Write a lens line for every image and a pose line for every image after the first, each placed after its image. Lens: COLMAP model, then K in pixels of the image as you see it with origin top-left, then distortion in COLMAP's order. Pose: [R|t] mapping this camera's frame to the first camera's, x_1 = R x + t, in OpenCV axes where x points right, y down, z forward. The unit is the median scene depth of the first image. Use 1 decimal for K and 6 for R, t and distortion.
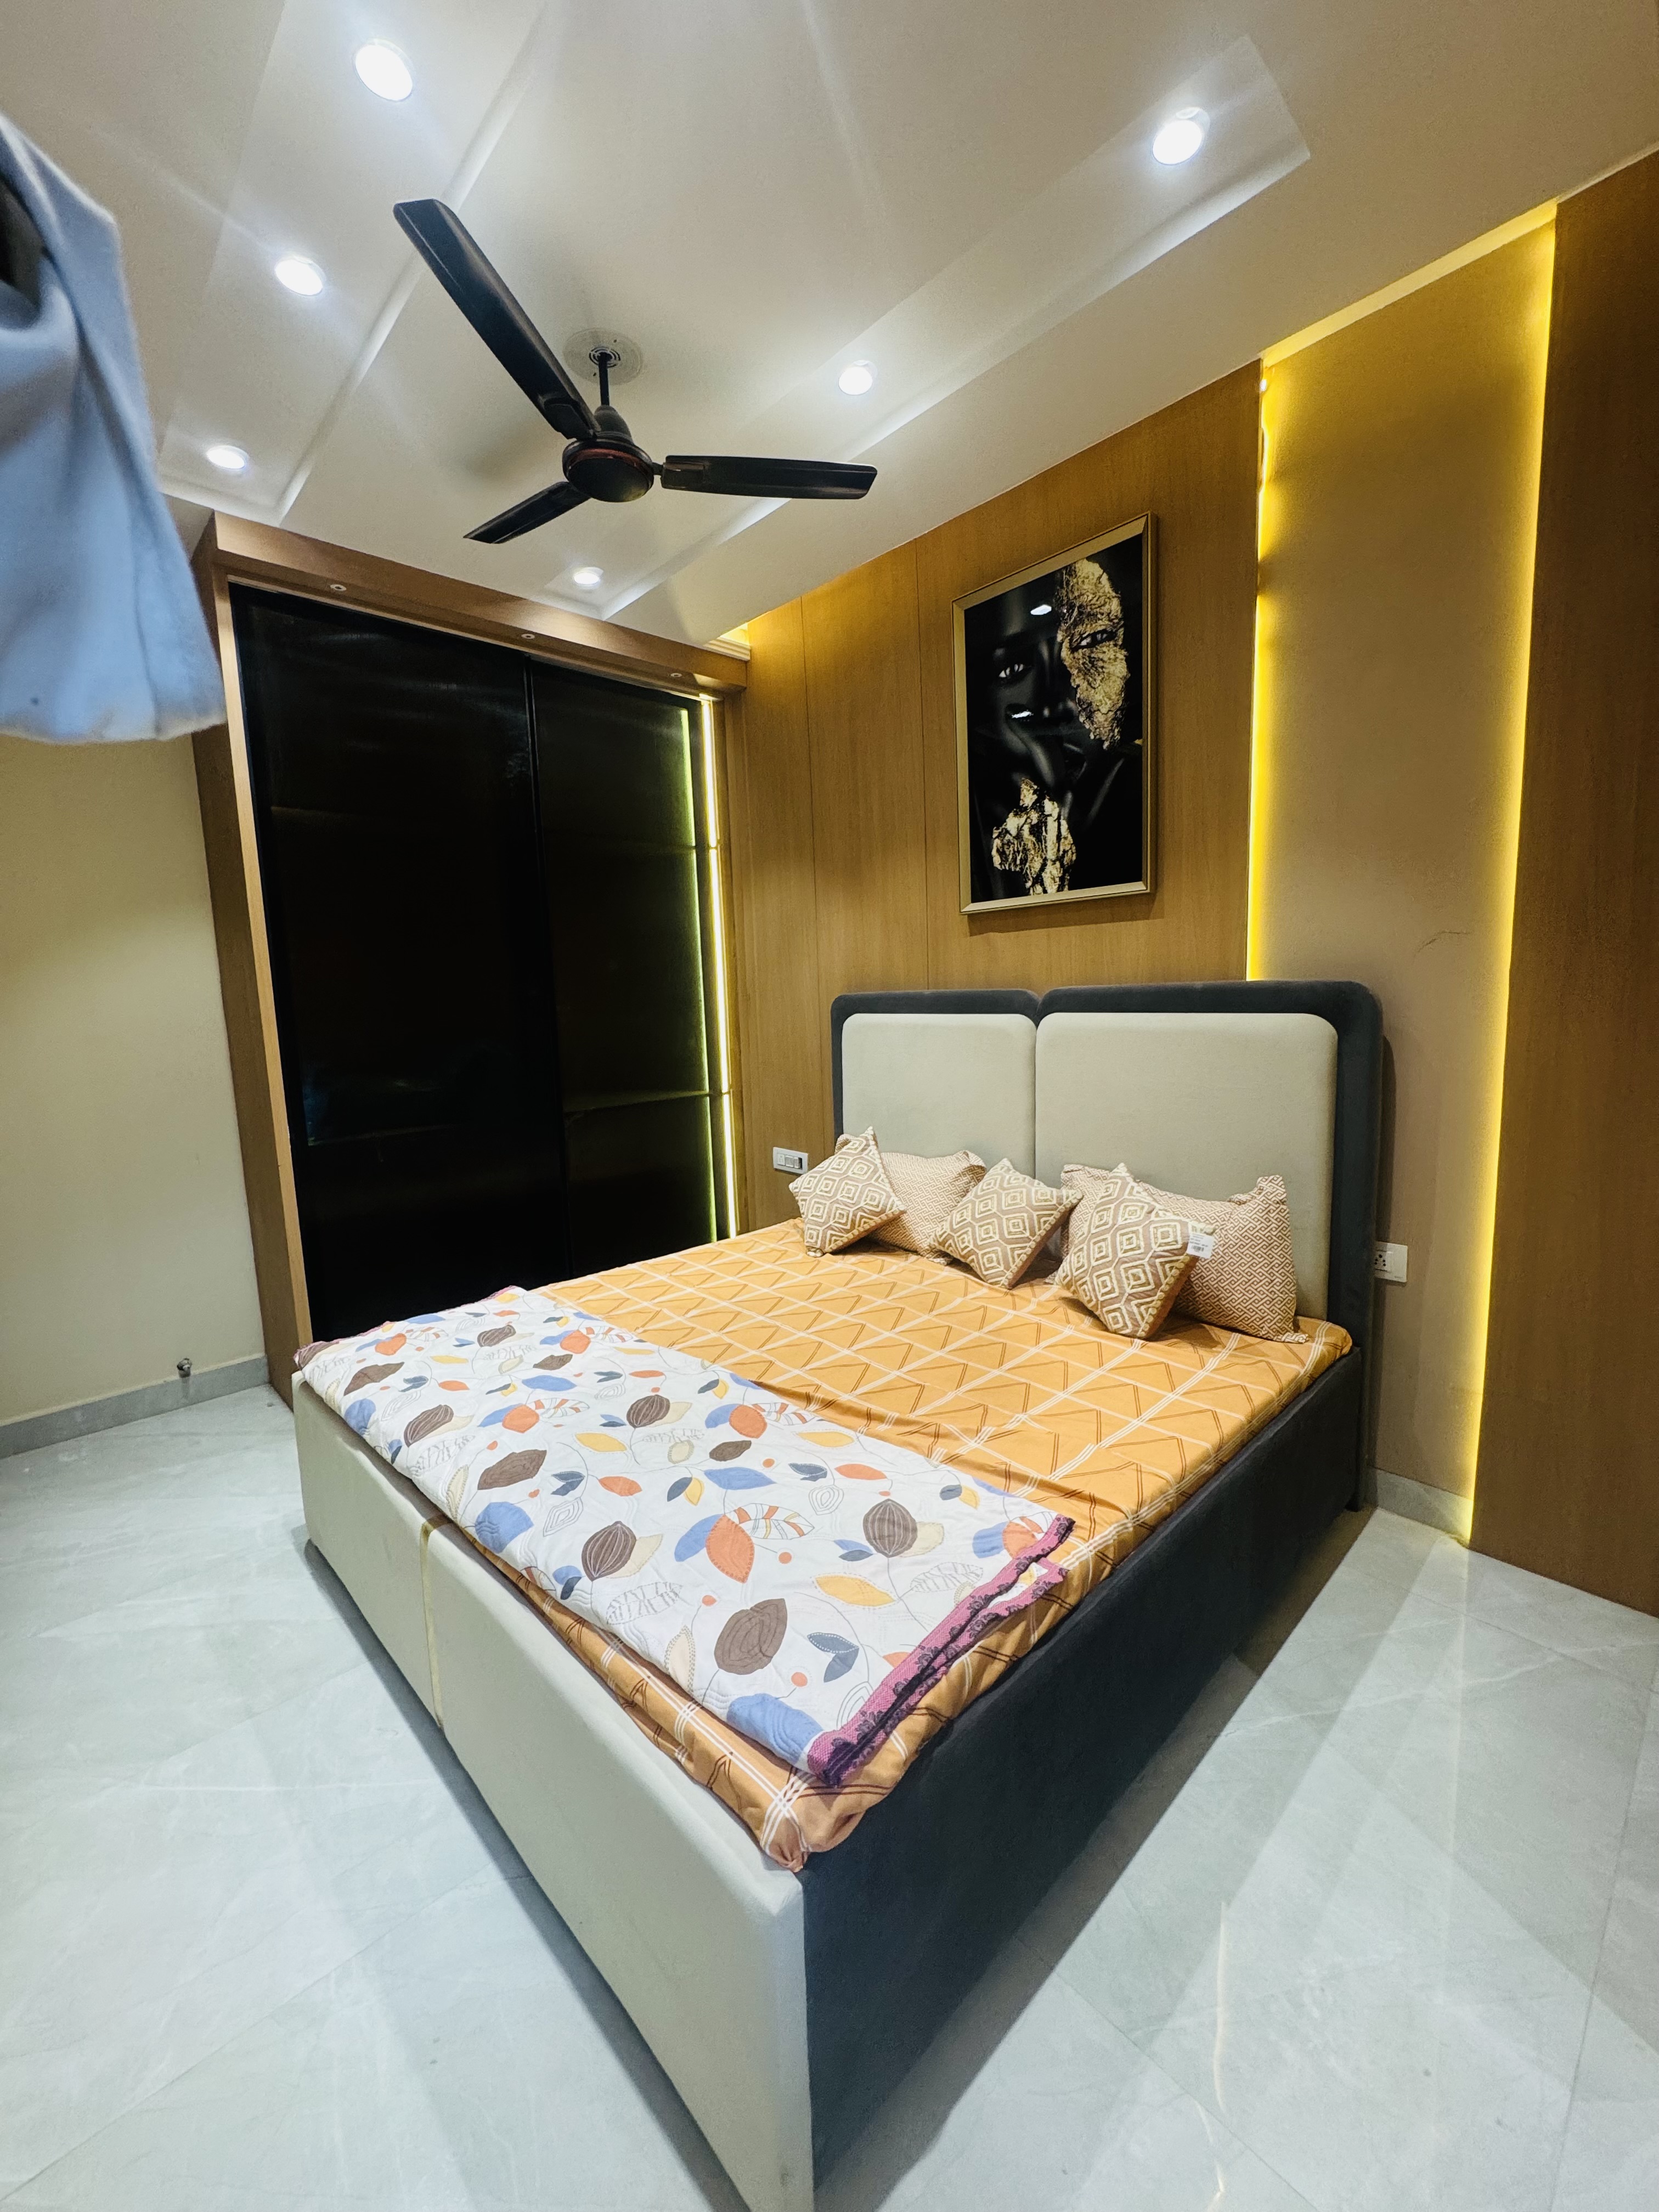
lens RADIAL K [[888.2, 0, 831.7], [0, 888.2, 1110.9], [0, 0, 1]] dist [-0.004103, 0.001144]
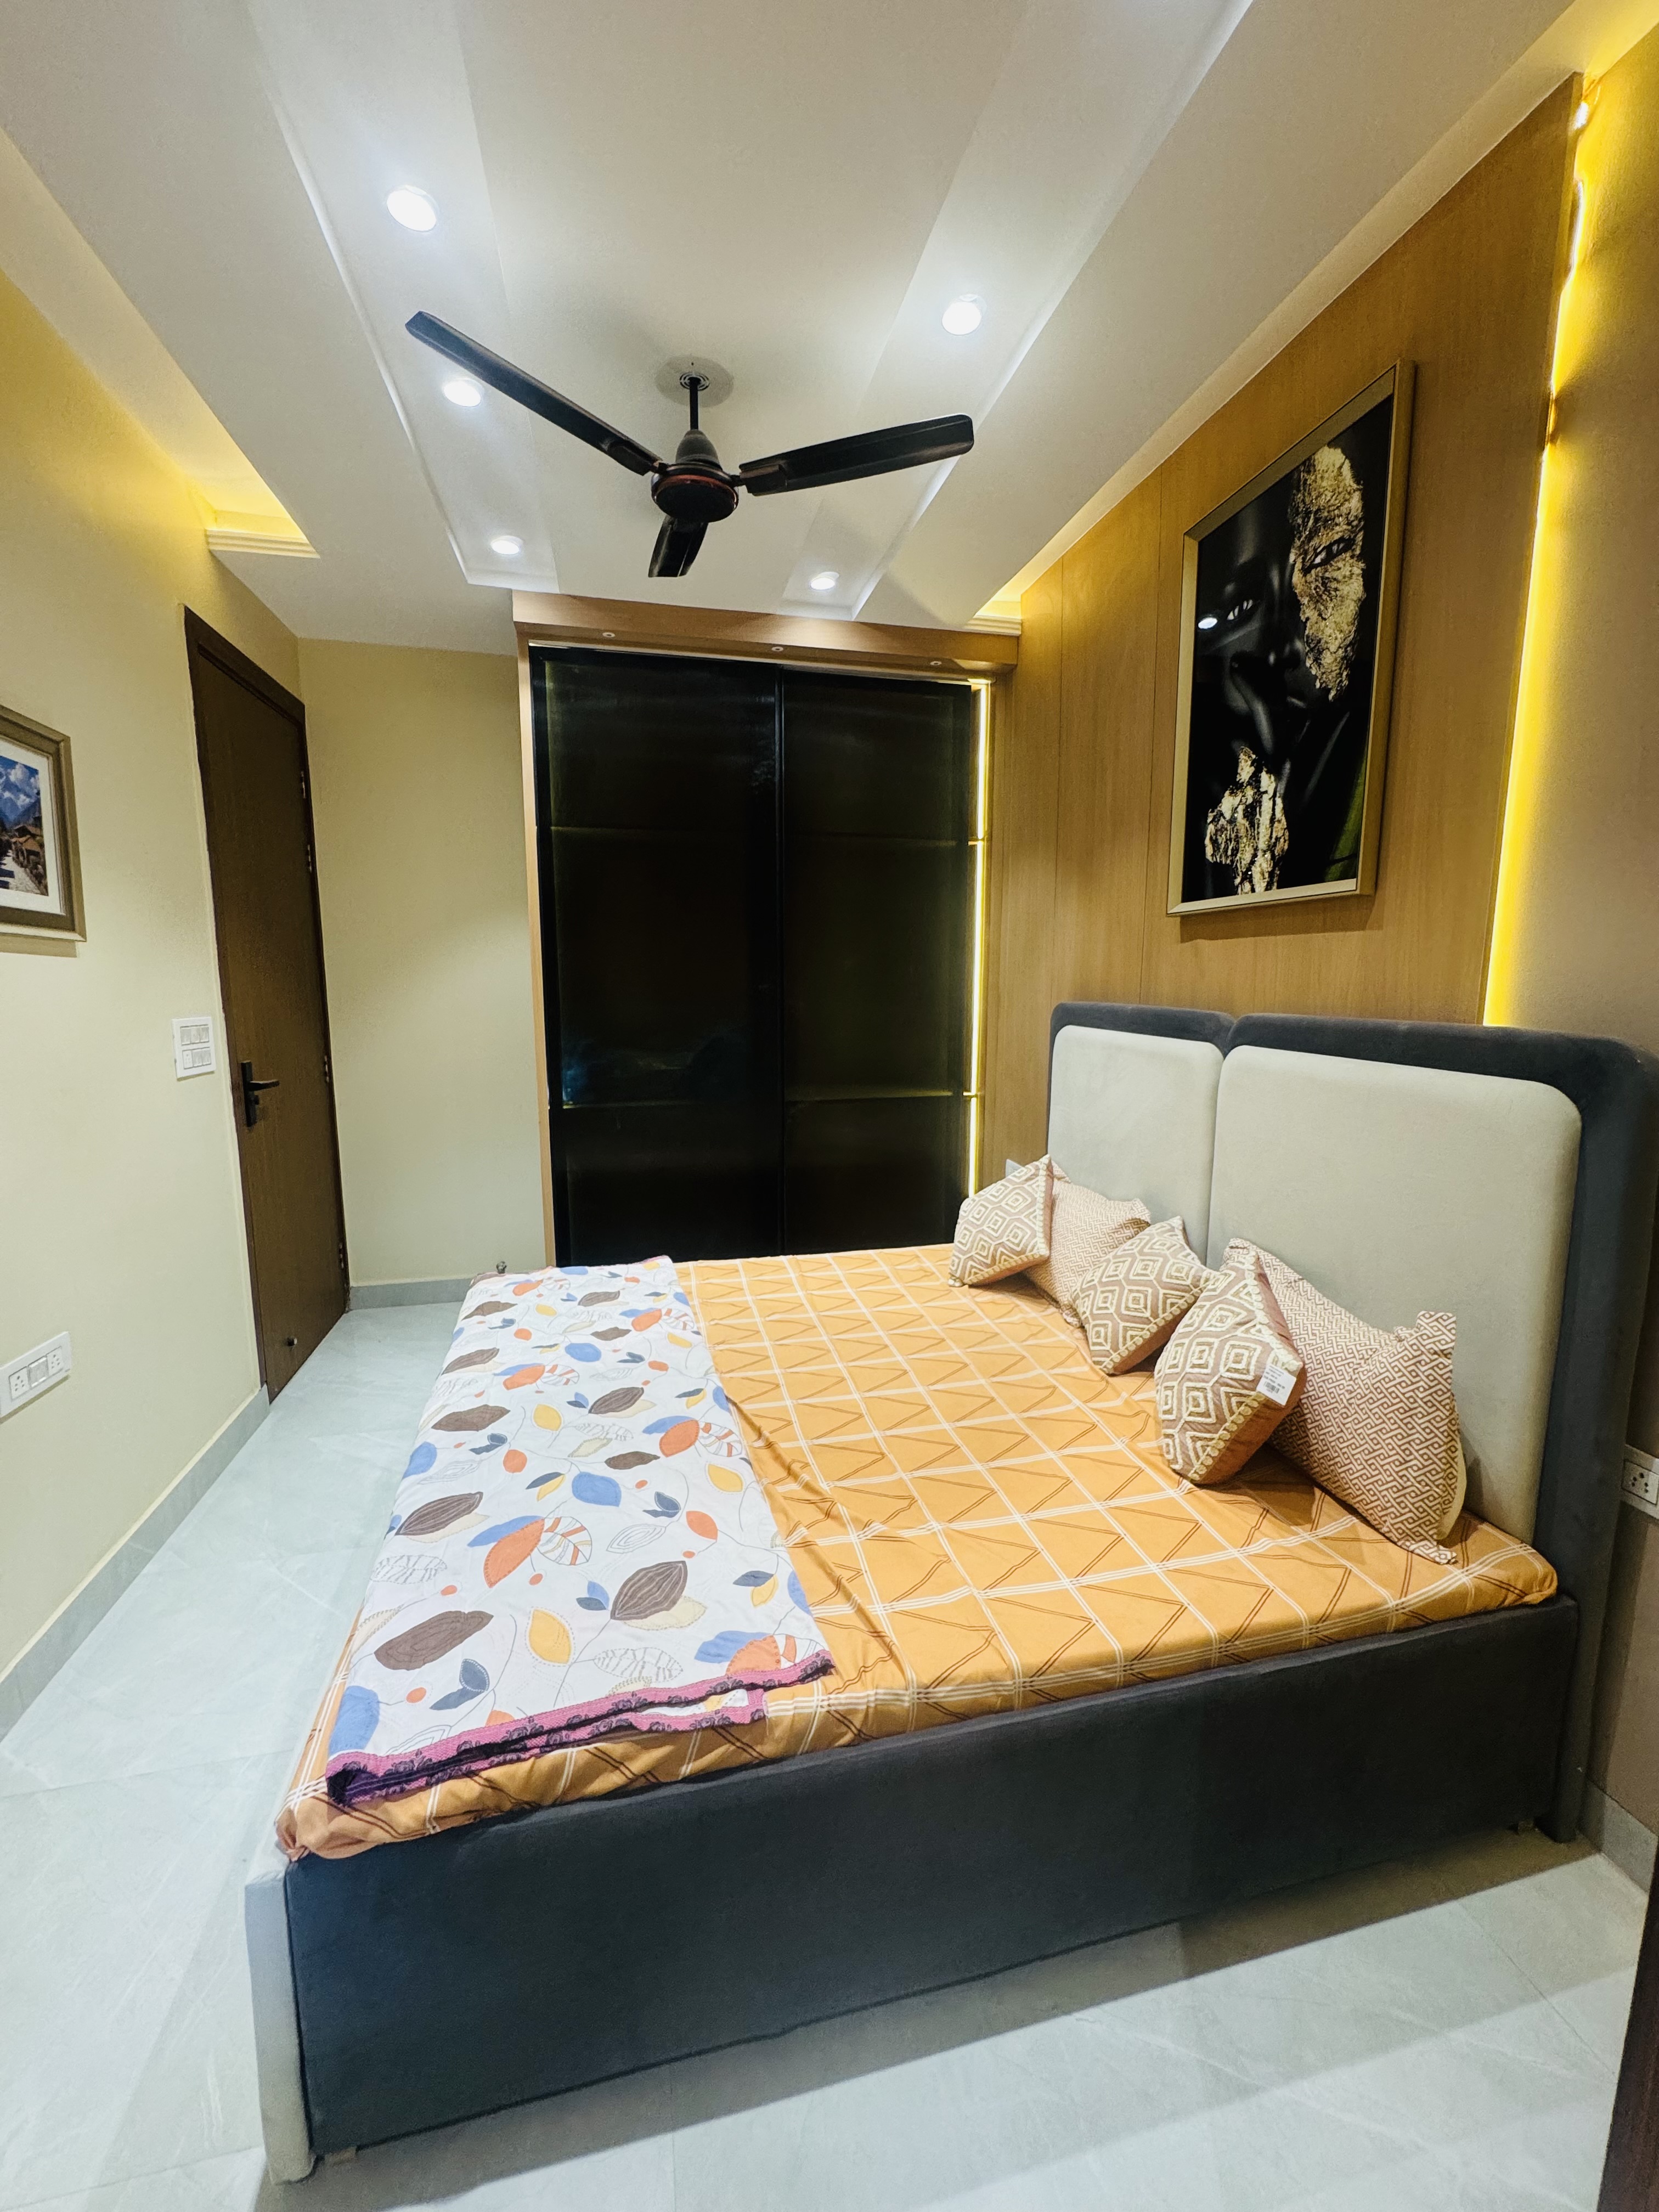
lens RADIAL K [[888.2, 0, 828.5], [0, 888.2, 1110.3], [0, 0, 1]] dist [-0.004103, 0.001144]
pose [[0.862545, 0.110412, -0.493786, 0.344625], [-0.098146, 0.993875, 0.050792, -0.059719], [0.496370, 0.004653, 0.868099, 0.140278]]
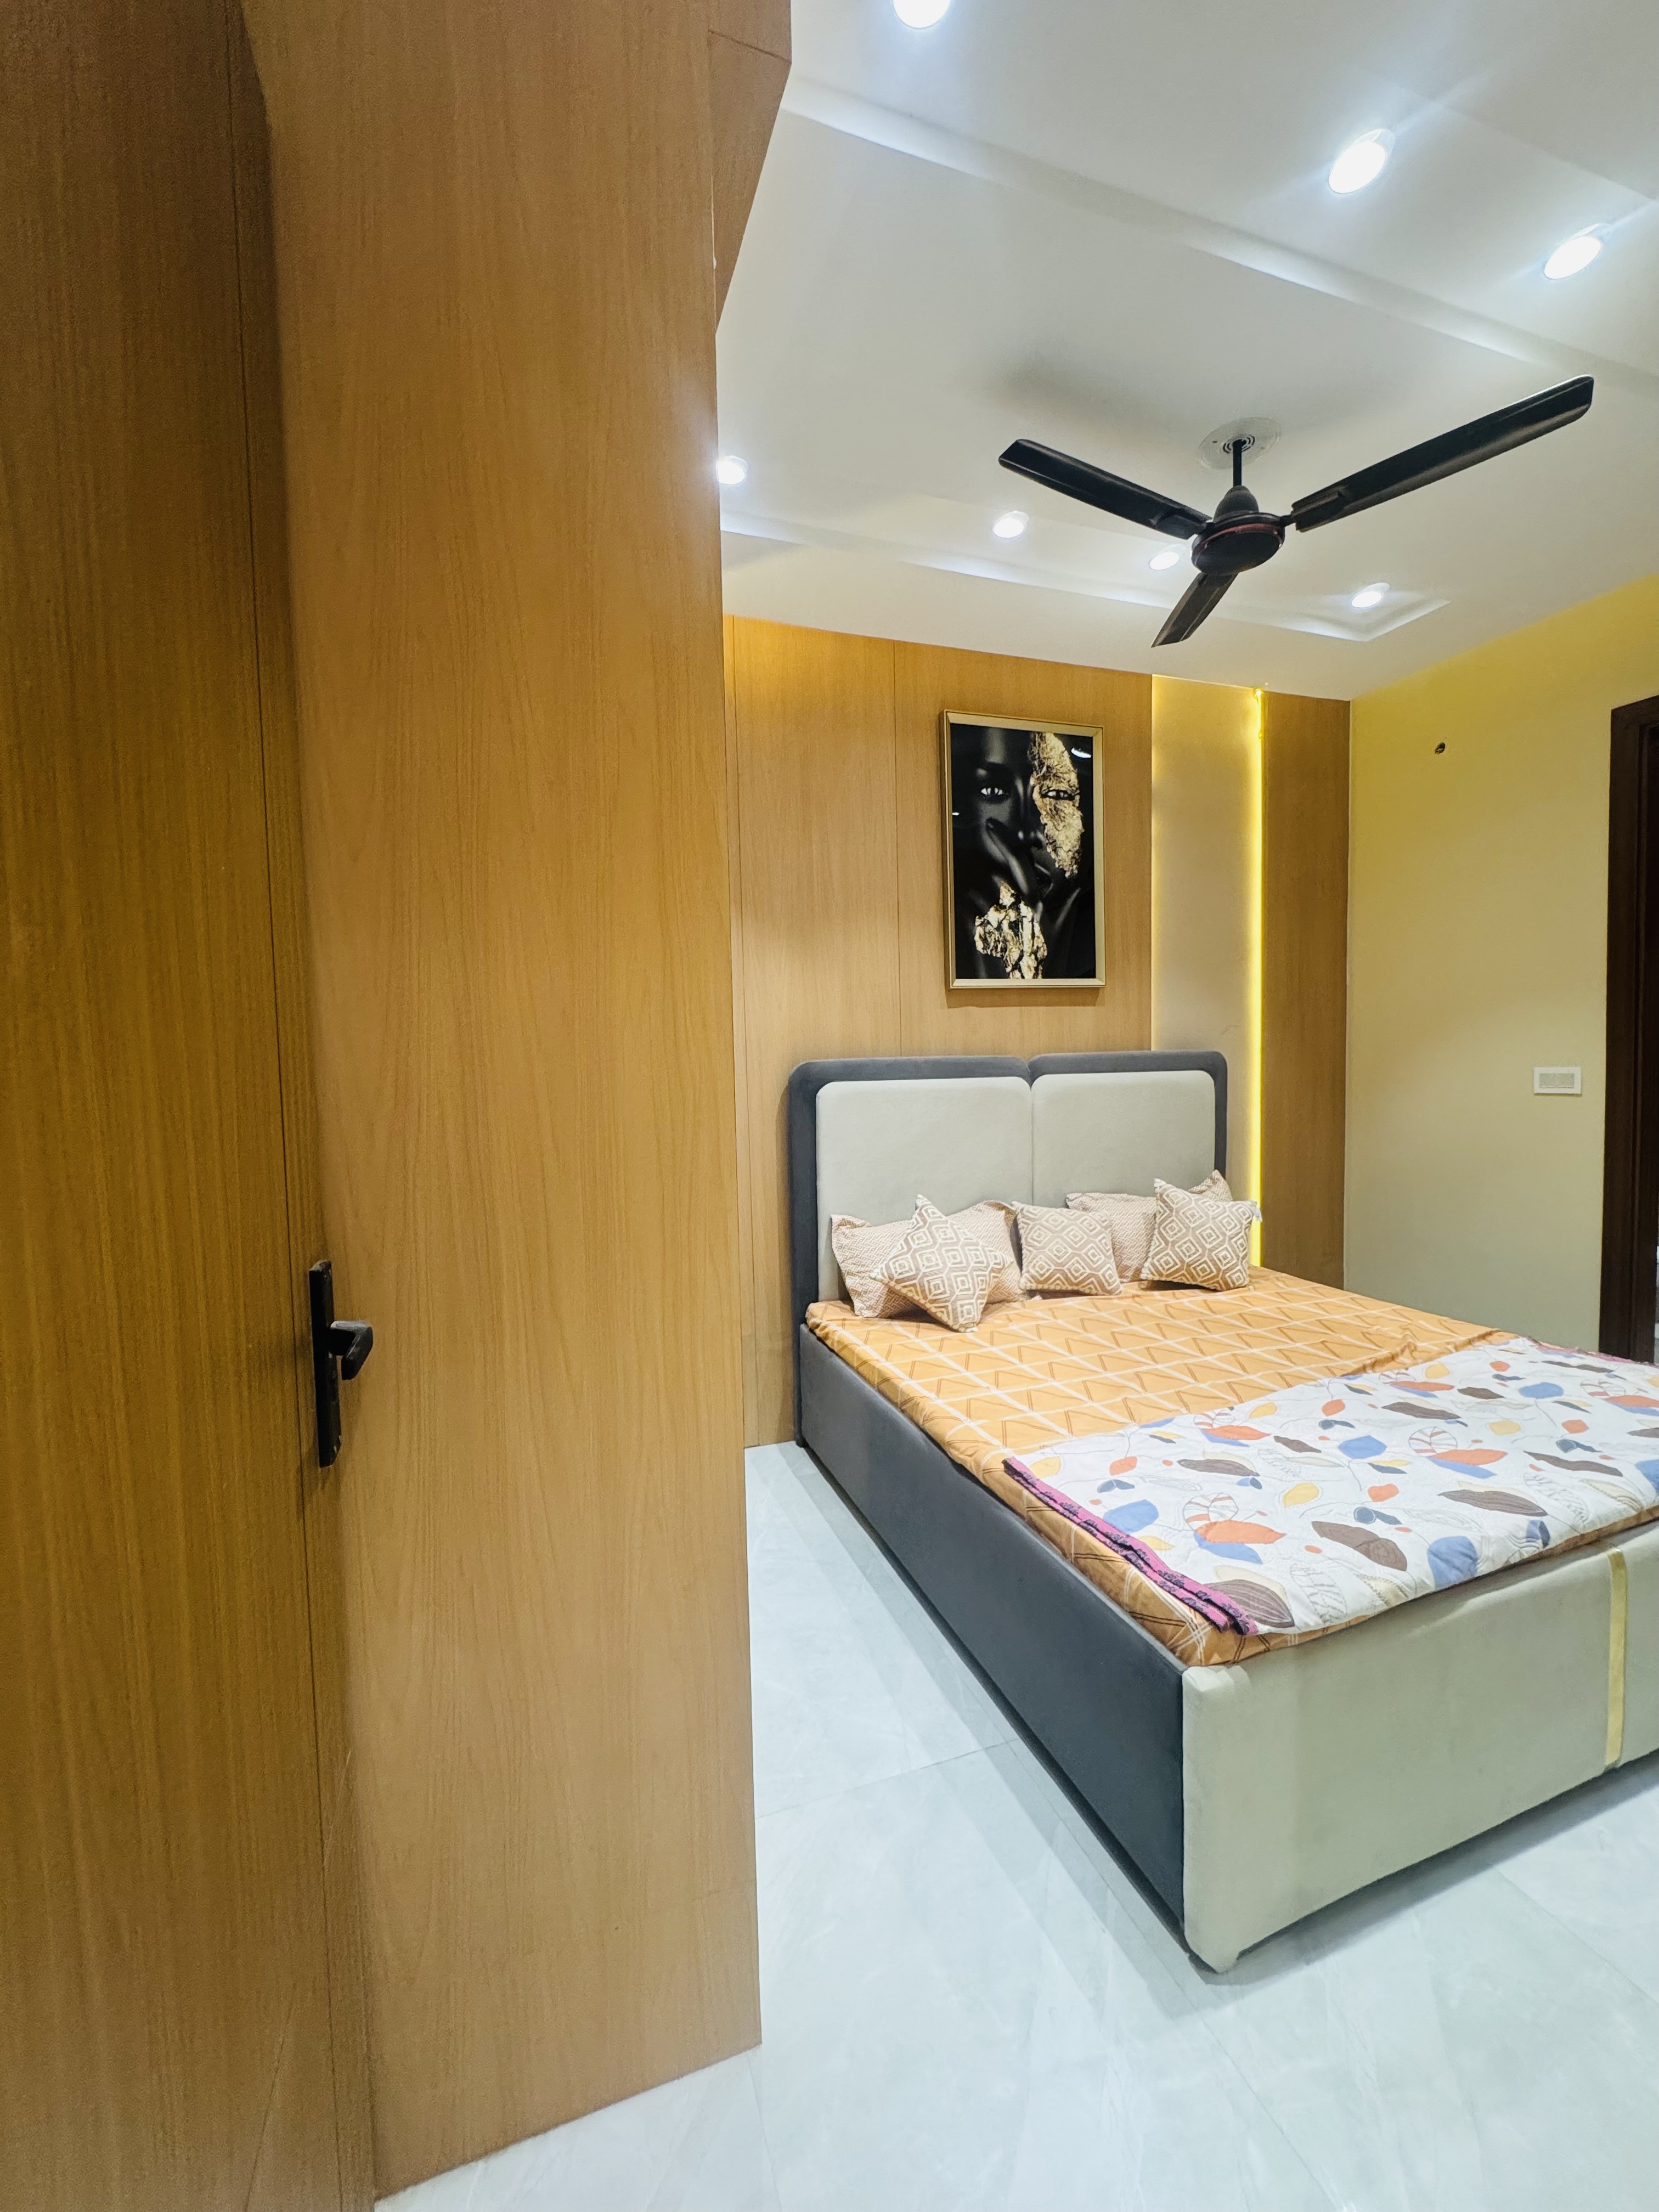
lens RADIAL K [[888.2, 0, 836.1], [0, 888.2, 1109.2], [0, 0, 1]] dist [-0.004103, 0.001144]
pose [[0.401384, -0.034072, 0.915276, -1.046909], [0.133763, 0.990774, -0.021778, -0.078567], [-0.906089, 0.131172, 0.402239, 0.809814]]
